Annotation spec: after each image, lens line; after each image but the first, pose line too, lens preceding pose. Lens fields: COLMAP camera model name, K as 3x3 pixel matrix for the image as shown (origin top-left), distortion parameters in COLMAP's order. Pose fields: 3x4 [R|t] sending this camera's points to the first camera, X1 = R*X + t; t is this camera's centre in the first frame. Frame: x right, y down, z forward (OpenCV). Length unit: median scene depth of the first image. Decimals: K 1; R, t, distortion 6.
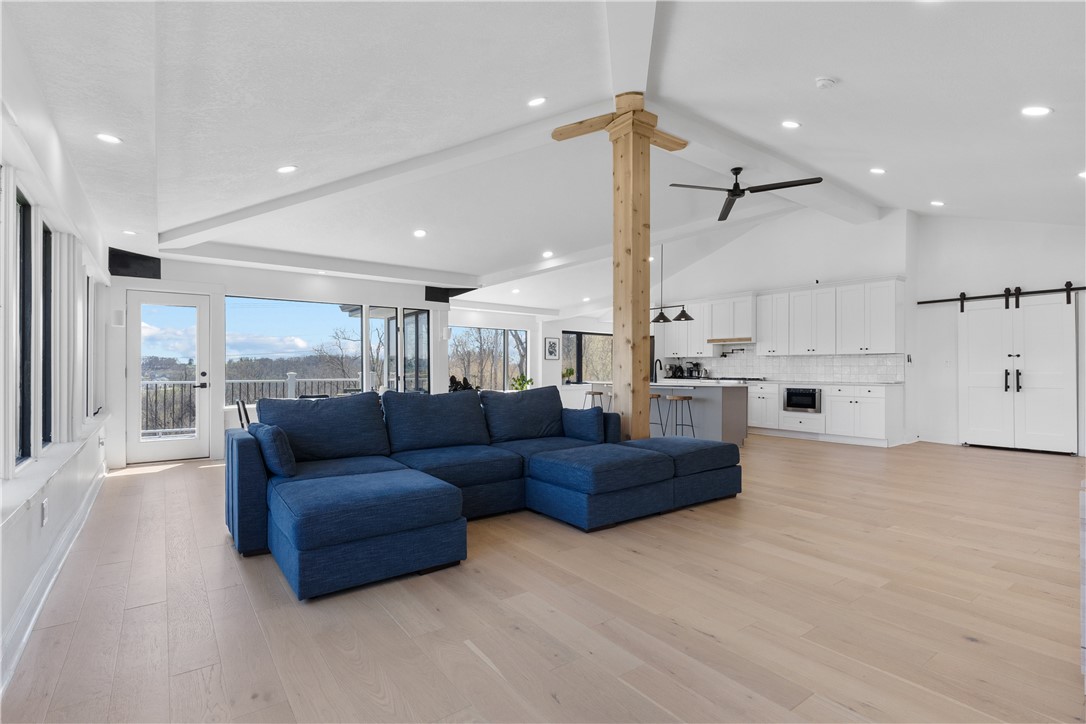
lens RADIAL K [[520.7, 0, 544.1], [0, 520.7, 358.2], [0, 0, 1]] dist [0.003166, 0.000210]
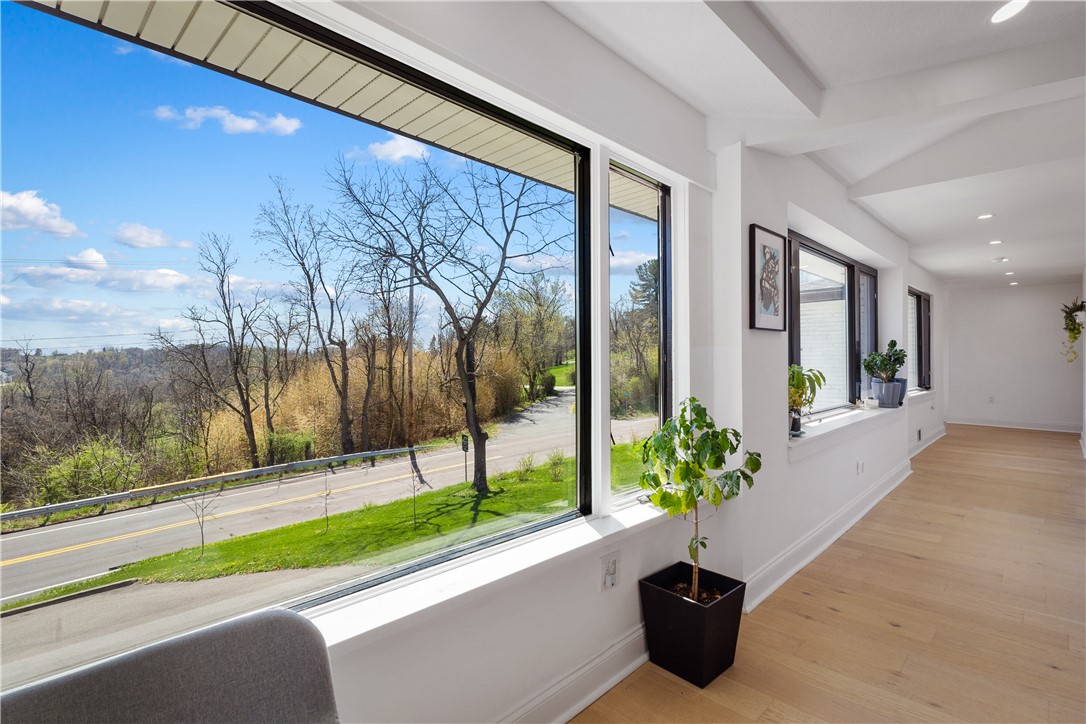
lens RADIAL K [[520.7, 0, 544.1], [0, 520.7, 358.2], [0, 0, 1]] dist [0.003166, 0.000210]
pose [[0.985305, -0.010190, 0.170500, -0.024398], [0.006117, 0.999684, 0.024396, 0.001782], [-0.170695, -0.022995, 0.985056, 0.172472]]
